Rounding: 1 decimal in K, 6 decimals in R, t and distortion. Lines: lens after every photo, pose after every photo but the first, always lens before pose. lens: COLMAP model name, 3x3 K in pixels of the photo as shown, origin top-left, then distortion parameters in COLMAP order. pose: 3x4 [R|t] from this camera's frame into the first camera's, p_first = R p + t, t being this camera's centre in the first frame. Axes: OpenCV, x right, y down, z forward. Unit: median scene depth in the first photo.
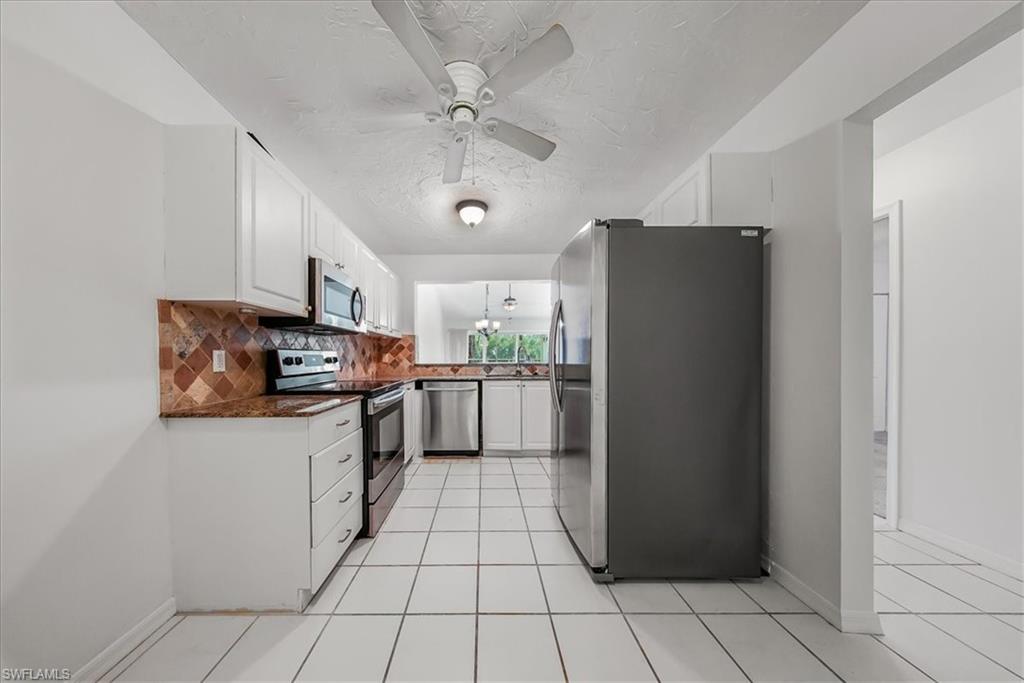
lens RADIAL K [[321.1, 0, 482.5], [0, 321.1, 356.6], [0, 0, 1]] dist [-0.000722, -0.000053]
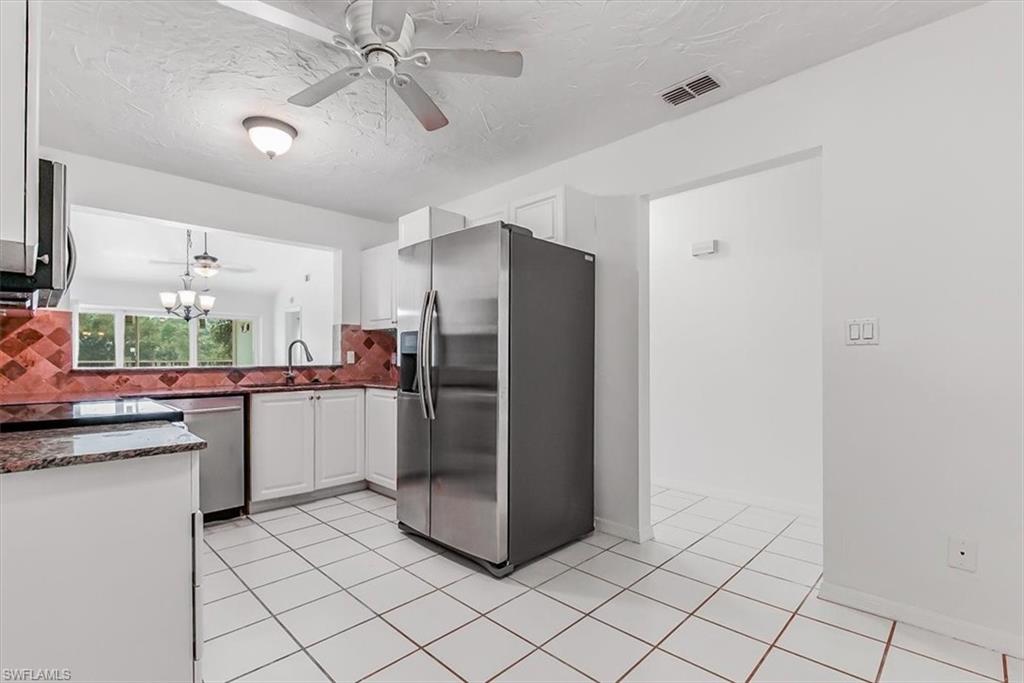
lens RADIAL K [[472.4, 0, 544.5], [0, 472.4, 355.3], [0, 0, 1]] dist [-0.014659, -0.000378]
pose [[0.664432, 0.005632, 0.747327, -0.293477], [-0.002891, 0.999983, -0.004966, 0.002212], [-0.747343, 0.001139, 0.664437, -0.042545]]
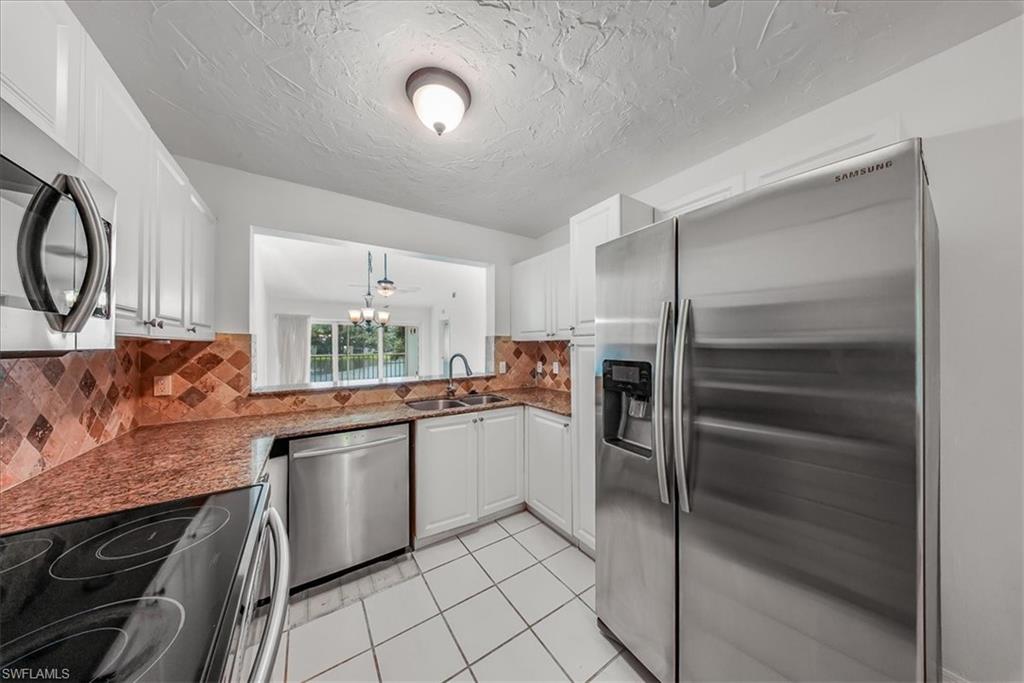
lens RADIAL K [[315.5, 0, 521.7], [0, 315.5, 340.6], [0, 0, 1]] dist [-0.005182, -0.000099]
pose [[0.821364, 0.007835, 0.570350, -0.160895], [-0.001017, 0.999924, -0.012271, -0.058297], [-0.570403, 0.009499, 0.821310, 0.407104]]
